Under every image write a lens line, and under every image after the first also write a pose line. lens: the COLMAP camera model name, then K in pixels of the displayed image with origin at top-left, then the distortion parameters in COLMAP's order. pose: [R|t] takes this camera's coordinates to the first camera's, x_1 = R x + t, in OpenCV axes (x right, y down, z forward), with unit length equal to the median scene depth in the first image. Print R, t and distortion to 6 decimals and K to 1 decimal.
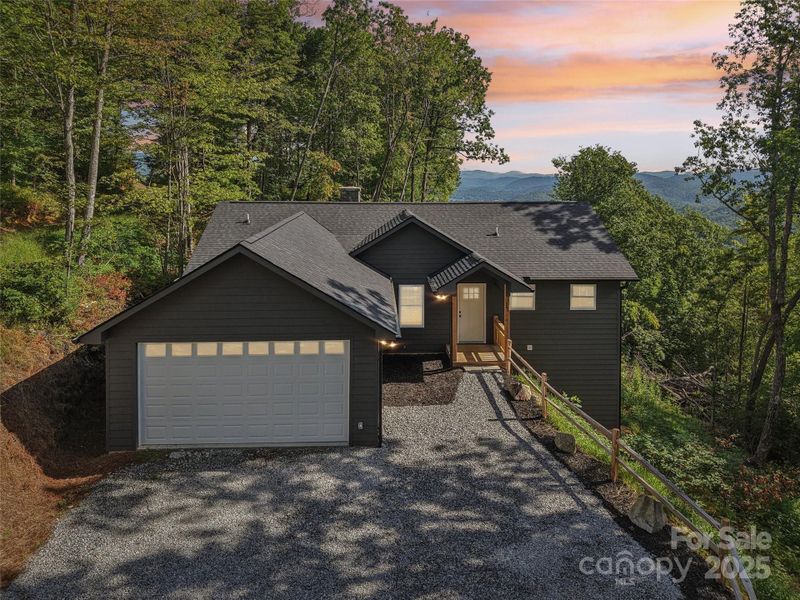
lens RADIAL K [[533.3, 0, 400.9], [0, 533.3, 286.2], [0, 0, 1]] dist [0.000144, 0.000840]
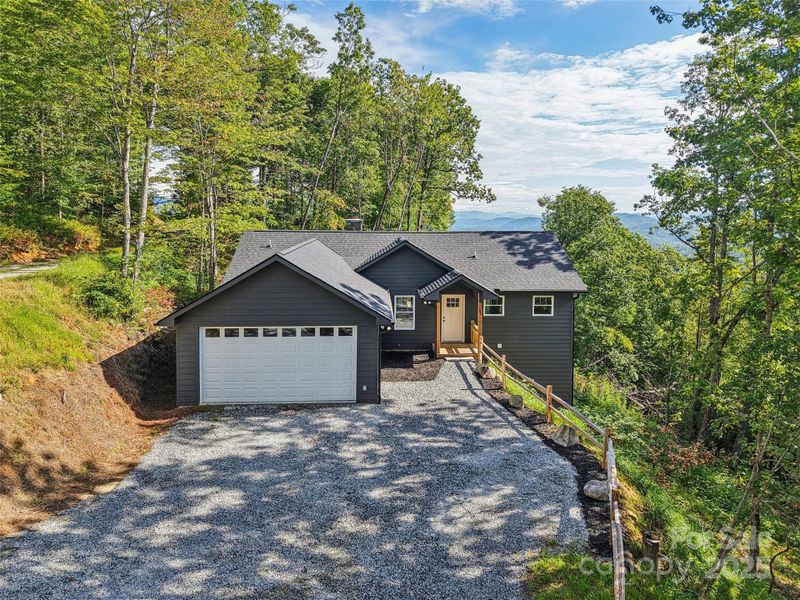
lens RADIAL K [[505.6, 0, 399.5], [0, 505.6, 304.9], [0, 0, 1]] dist [0.006758, -0.006873]
pose [[0.999995, 0.002251, 0.002236, 0.006185], [-0.002188, 0.999619, -0.027522, 0.053690], [-0.002297, 0.027516, 0.999619, -0.180197]]
